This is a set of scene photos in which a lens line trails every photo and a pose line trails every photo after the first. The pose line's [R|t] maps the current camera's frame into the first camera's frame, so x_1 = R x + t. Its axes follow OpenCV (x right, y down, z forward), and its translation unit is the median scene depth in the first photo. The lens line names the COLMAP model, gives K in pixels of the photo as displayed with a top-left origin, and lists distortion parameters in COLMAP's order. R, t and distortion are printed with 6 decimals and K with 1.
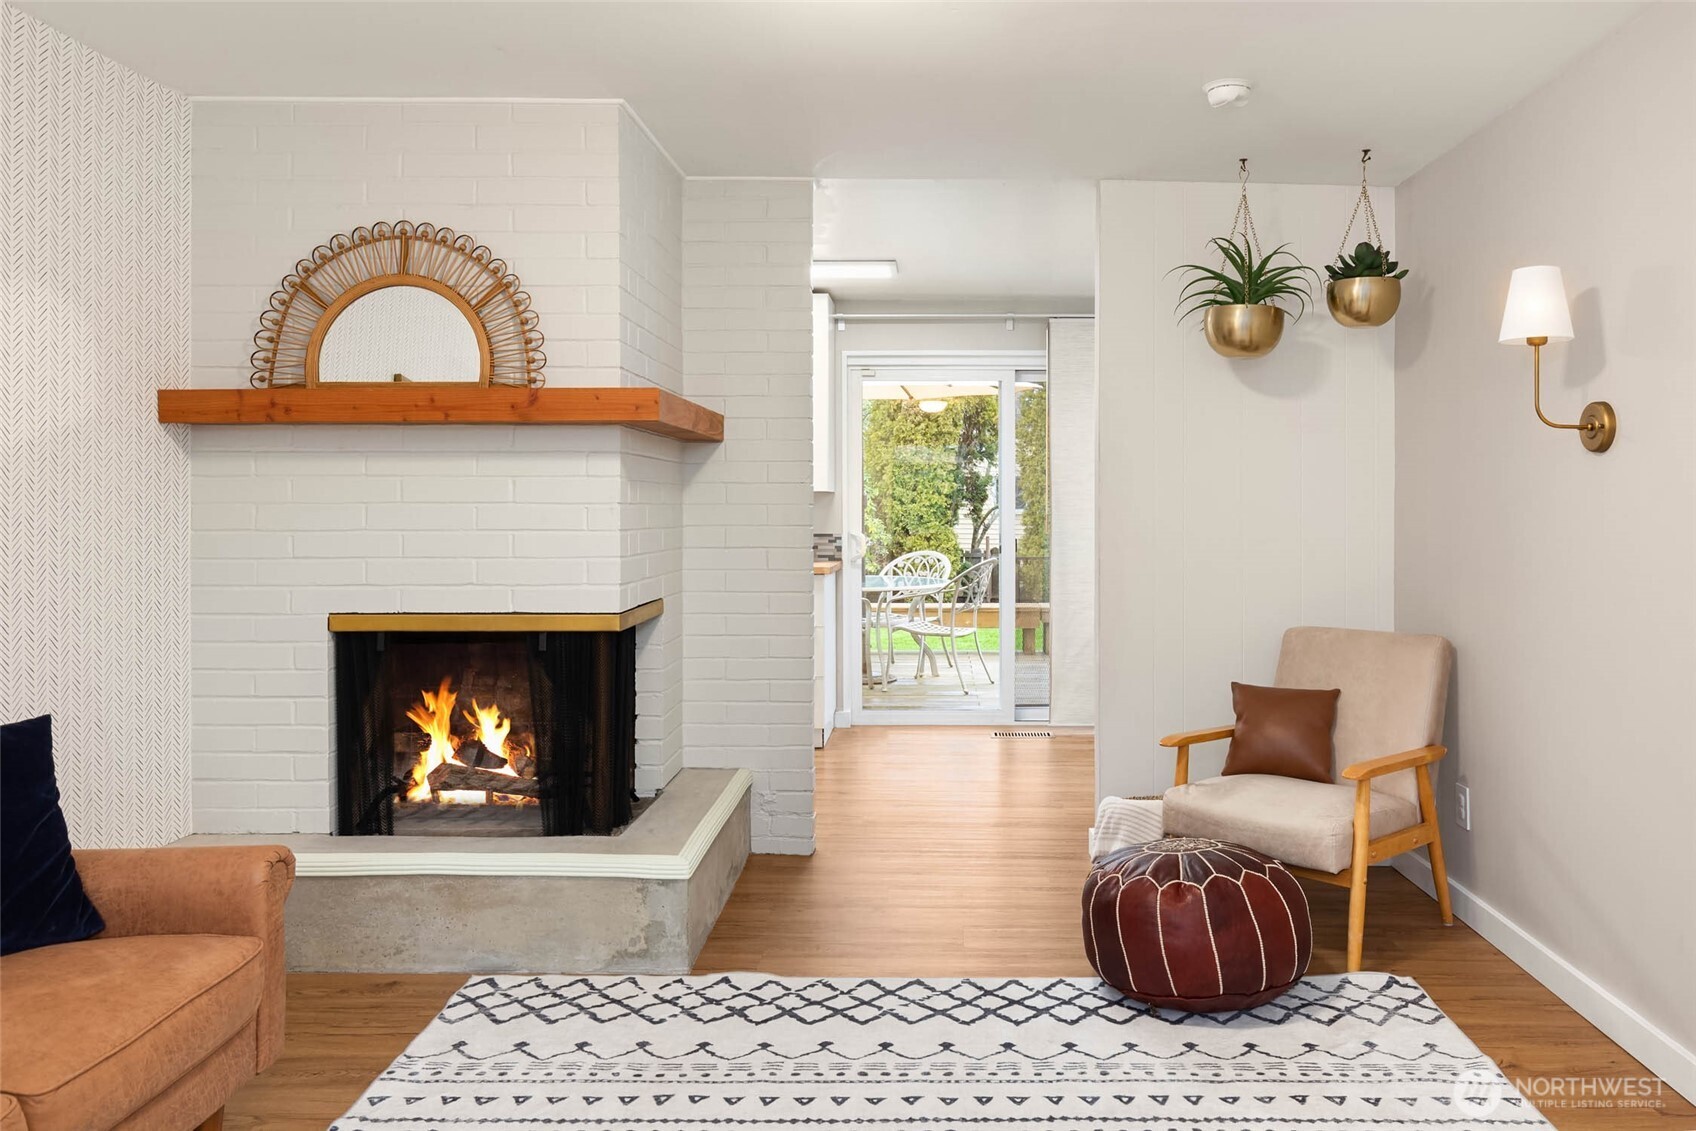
lens RADIAL K [[1186.2, 0, 849.5], [0, 1186.2, 581.1], [0, 0, 1]] dist [0.001293, -0.002924]
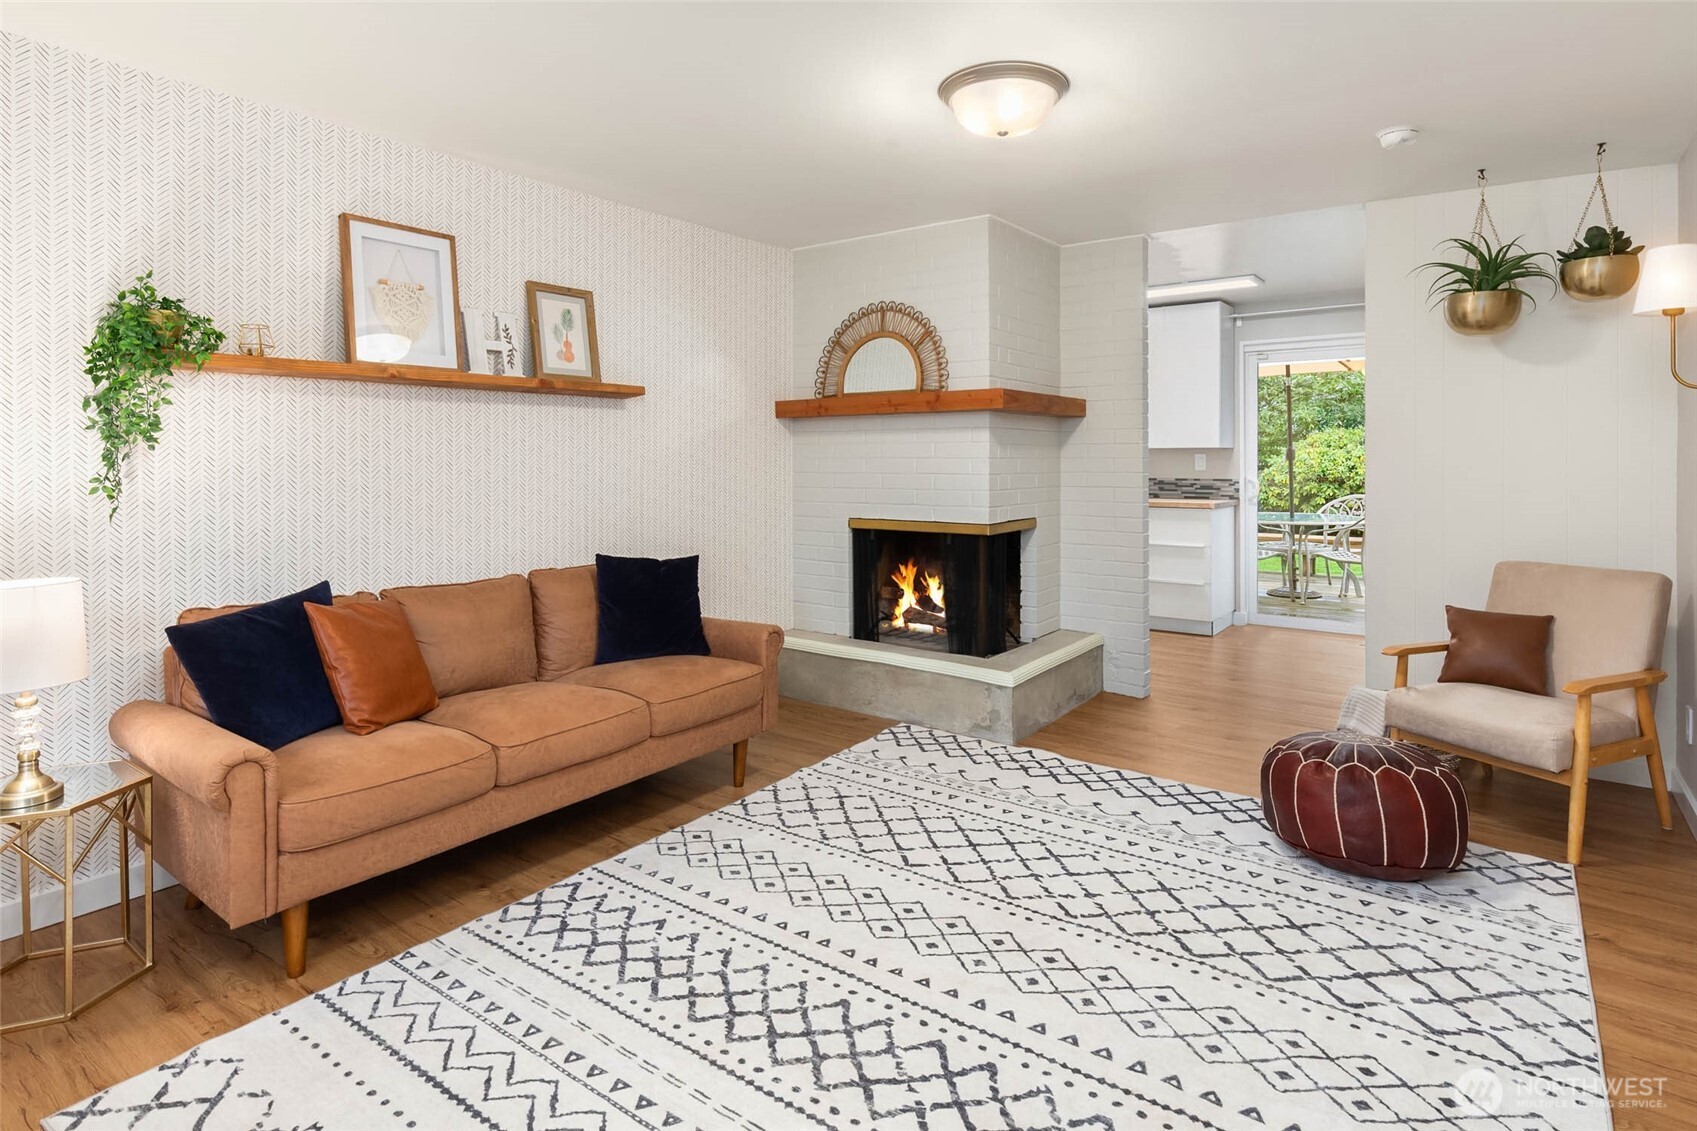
lens RADIAL K [[928.5, 0, 846.9], [0, 928.5, 553.1], [0, 0, 1]] dist [-0.005336, -0.000952]
pose [[0.790637, 0.060237, -0.609315, 0.441855], [-0.035137, 0.997973, 0.053066, 0.005246], [0.611276, -0.020546, 0.791150, -0.150107]]
